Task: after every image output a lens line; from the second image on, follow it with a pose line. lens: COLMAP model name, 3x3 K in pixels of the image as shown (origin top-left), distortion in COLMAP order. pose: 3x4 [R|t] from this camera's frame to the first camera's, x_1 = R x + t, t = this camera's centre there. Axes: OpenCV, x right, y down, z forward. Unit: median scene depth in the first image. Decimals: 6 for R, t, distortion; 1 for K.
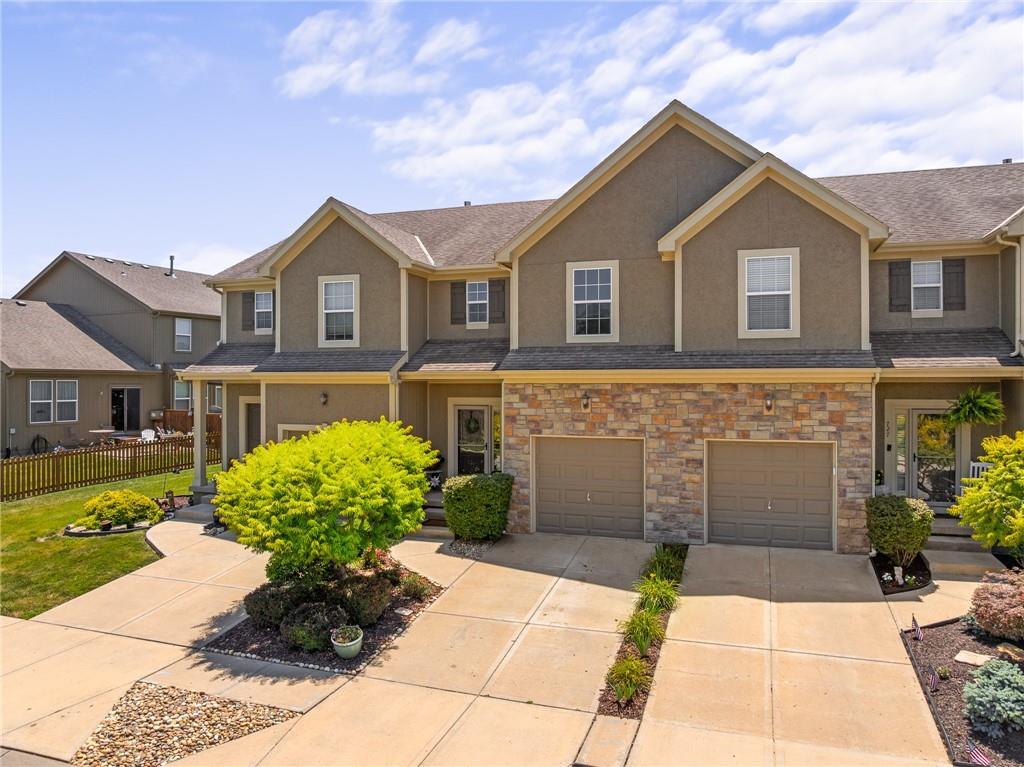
lens RADIAL K [[723.5, 0, 515.2], [0, 723.5, 381.7], [0, 0, 1]] dist [-0.024032, -0.022310]
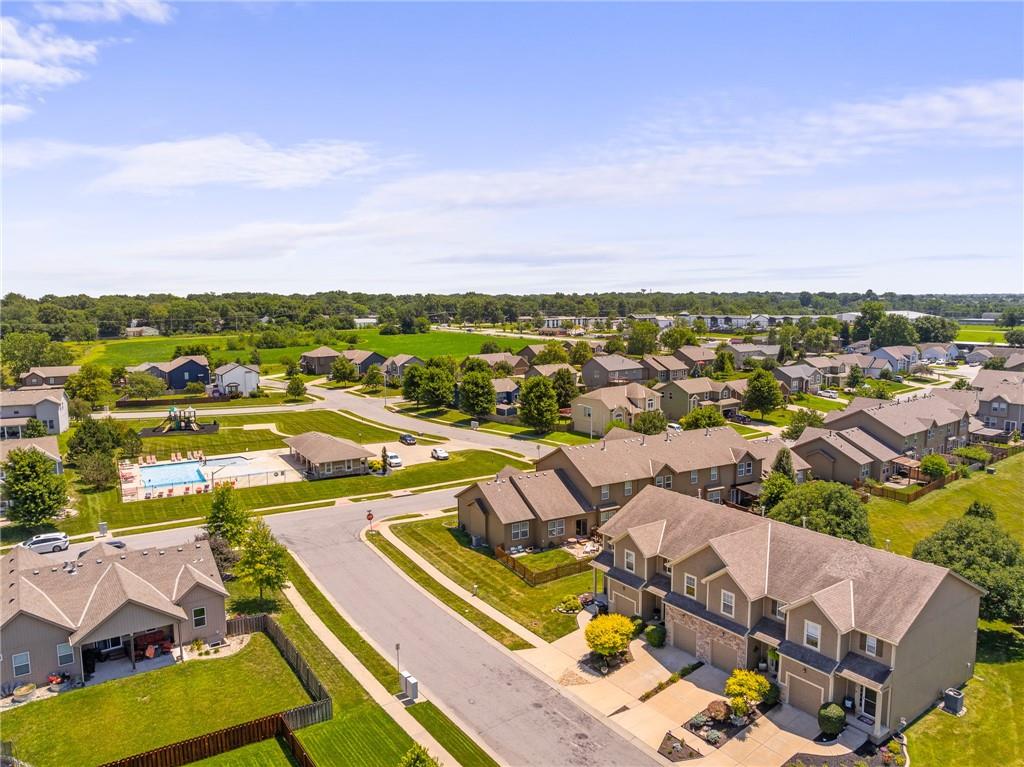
lens RADIAL K [[723.5, 0, 515.2], [0, 723.5, 381.7], [0, 0, 1]] dist [-0.024032, -0.022310]
pose [[0.804431, 0.063665, -0.590625, 1.495444], [0.007028, 0.993151, 0.116625, -1.583407], [0.594005, -0.097967, 0.798474, -2.260072]]
